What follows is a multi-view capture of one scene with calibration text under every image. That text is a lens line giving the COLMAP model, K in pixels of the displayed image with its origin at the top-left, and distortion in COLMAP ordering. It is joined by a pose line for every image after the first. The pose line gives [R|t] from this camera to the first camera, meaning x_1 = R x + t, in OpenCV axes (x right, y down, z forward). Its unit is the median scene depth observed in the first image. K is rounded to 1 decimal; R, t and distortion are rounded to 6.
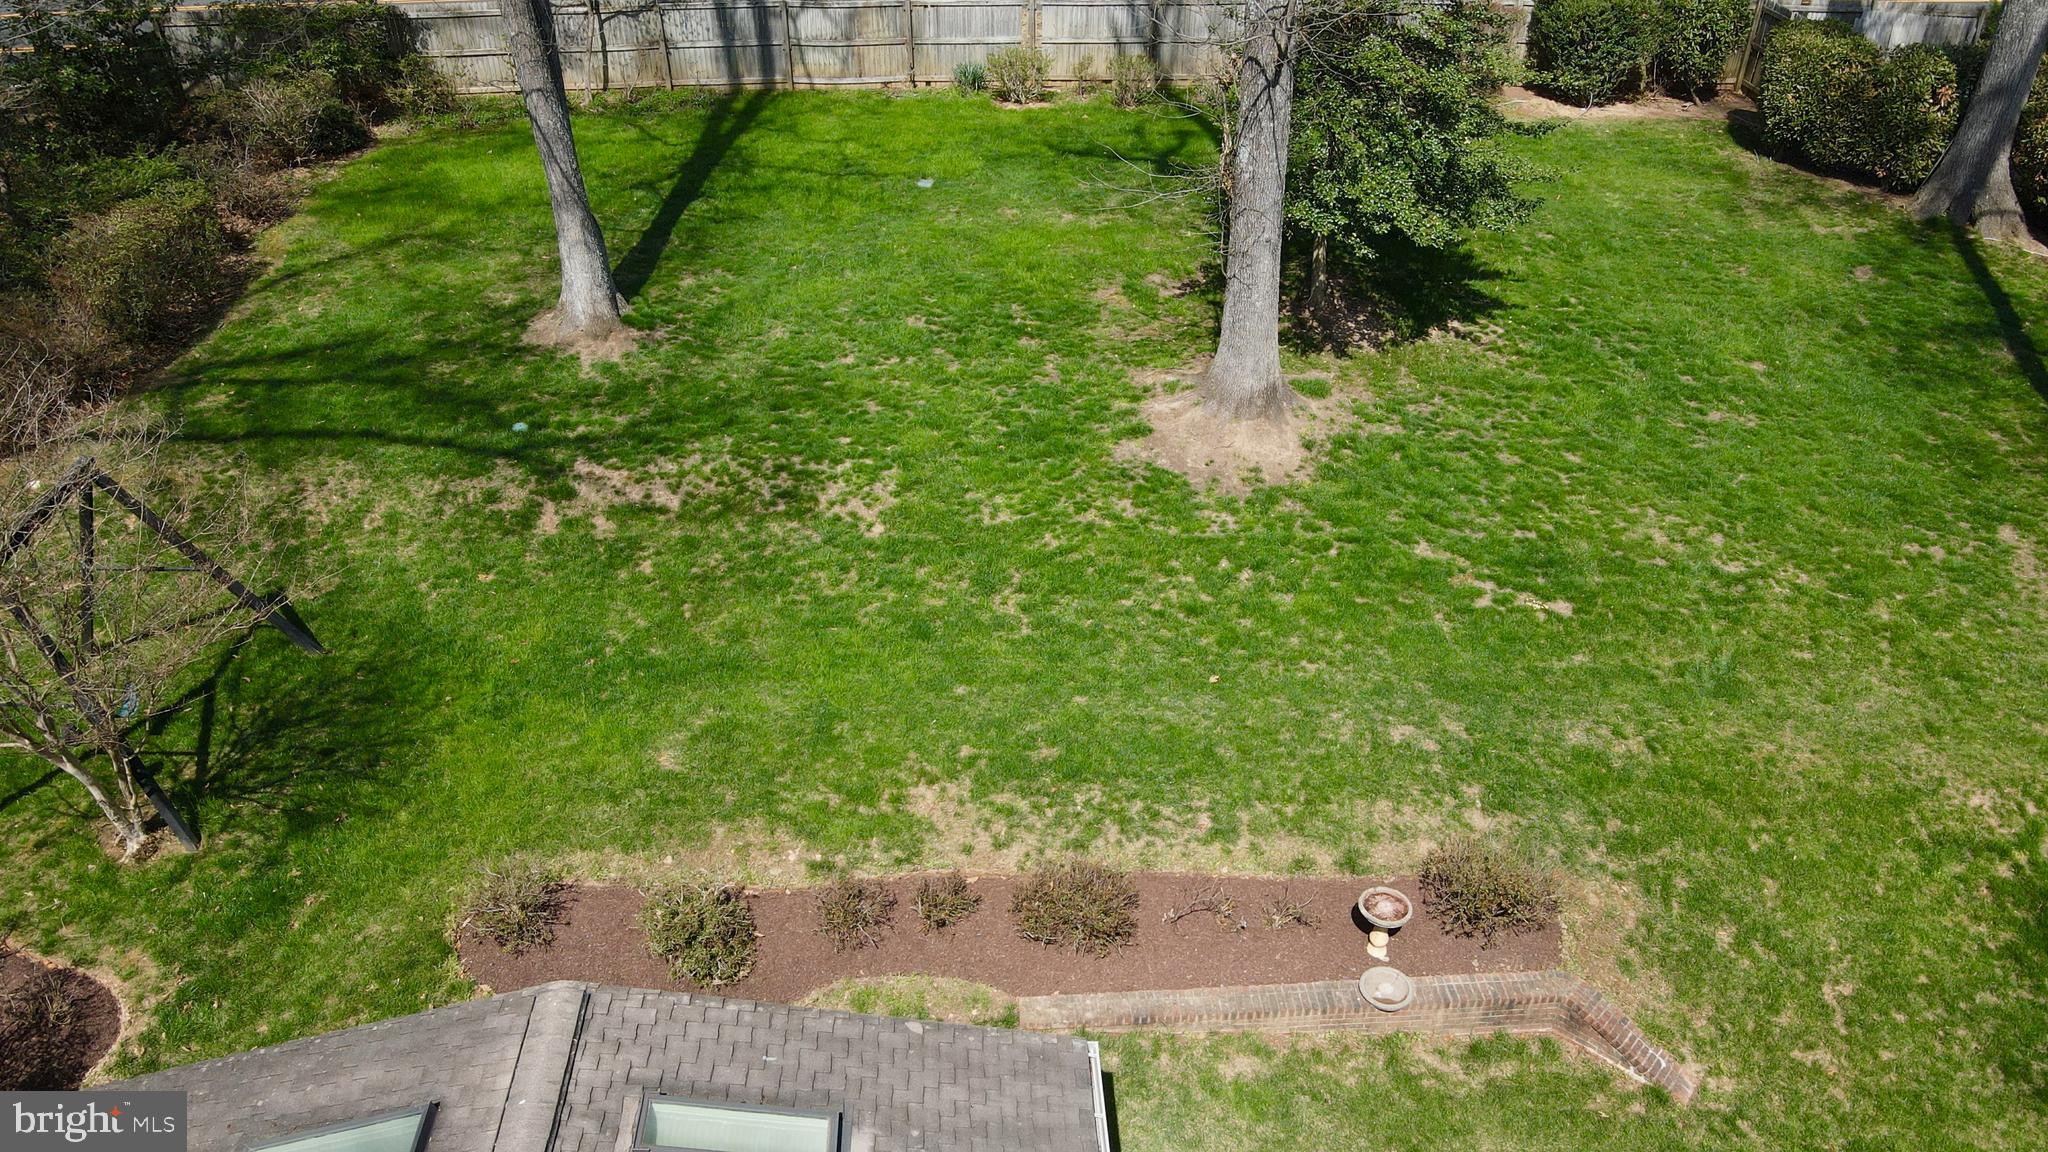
lens RADIAL K [[1525.4, 0, 1024.0], [0, 1525.4, 582.8], [0, 0, 1]] dist [-0.003506, 0.020120]
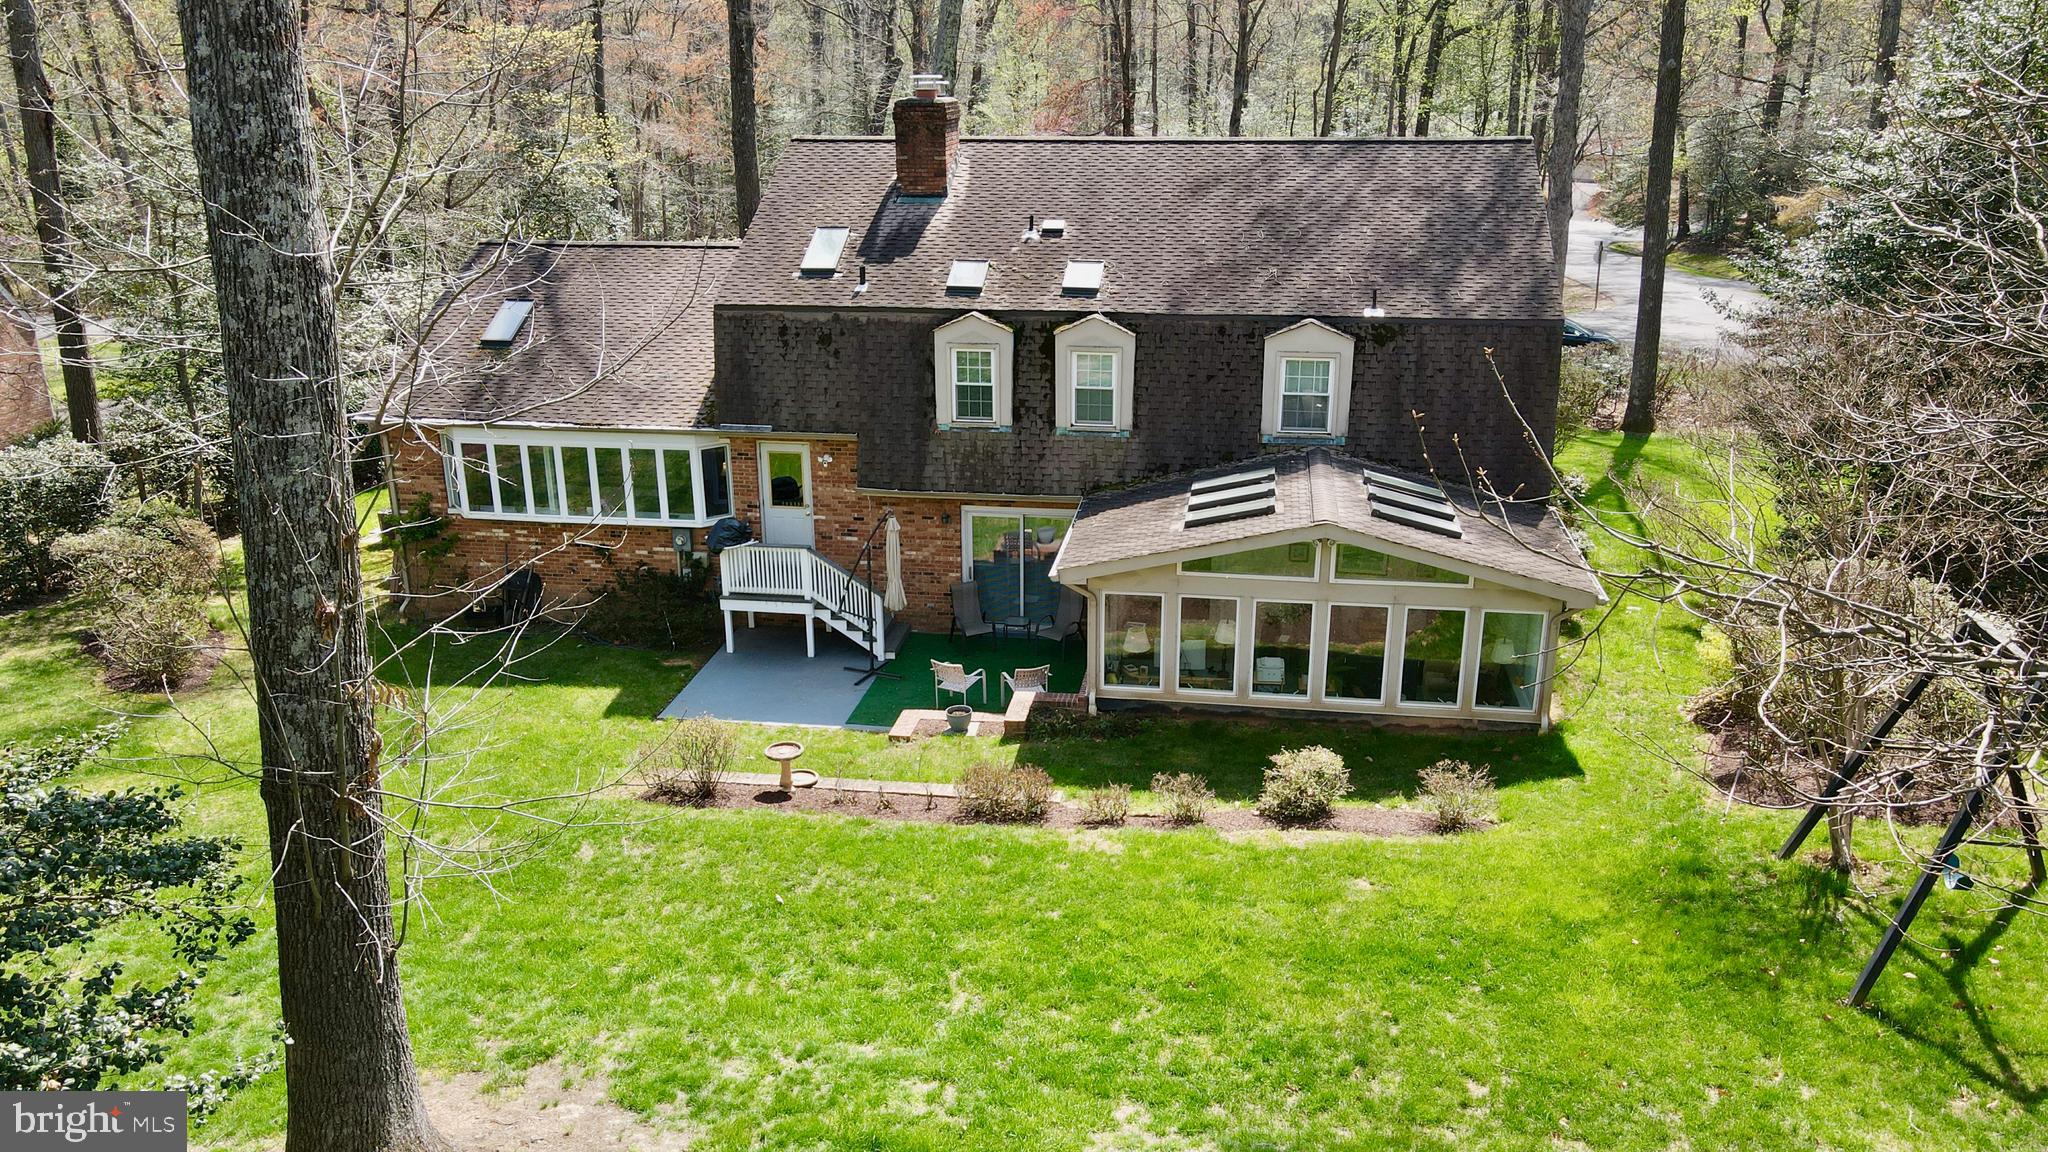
lens RADIAL K [[1525.4, 0, 1029.1], [0, 1525.4, 582.2], [0, 0, 1]] dist [-0.003506, 0.020120]
pose [[-0.979138, -0.058138, 0.194701, -0.174469], [0.120207, 0.606810, 0.785705, -0.691602], [-0.163826, 0.792718, -0.587162, 1.253476]]
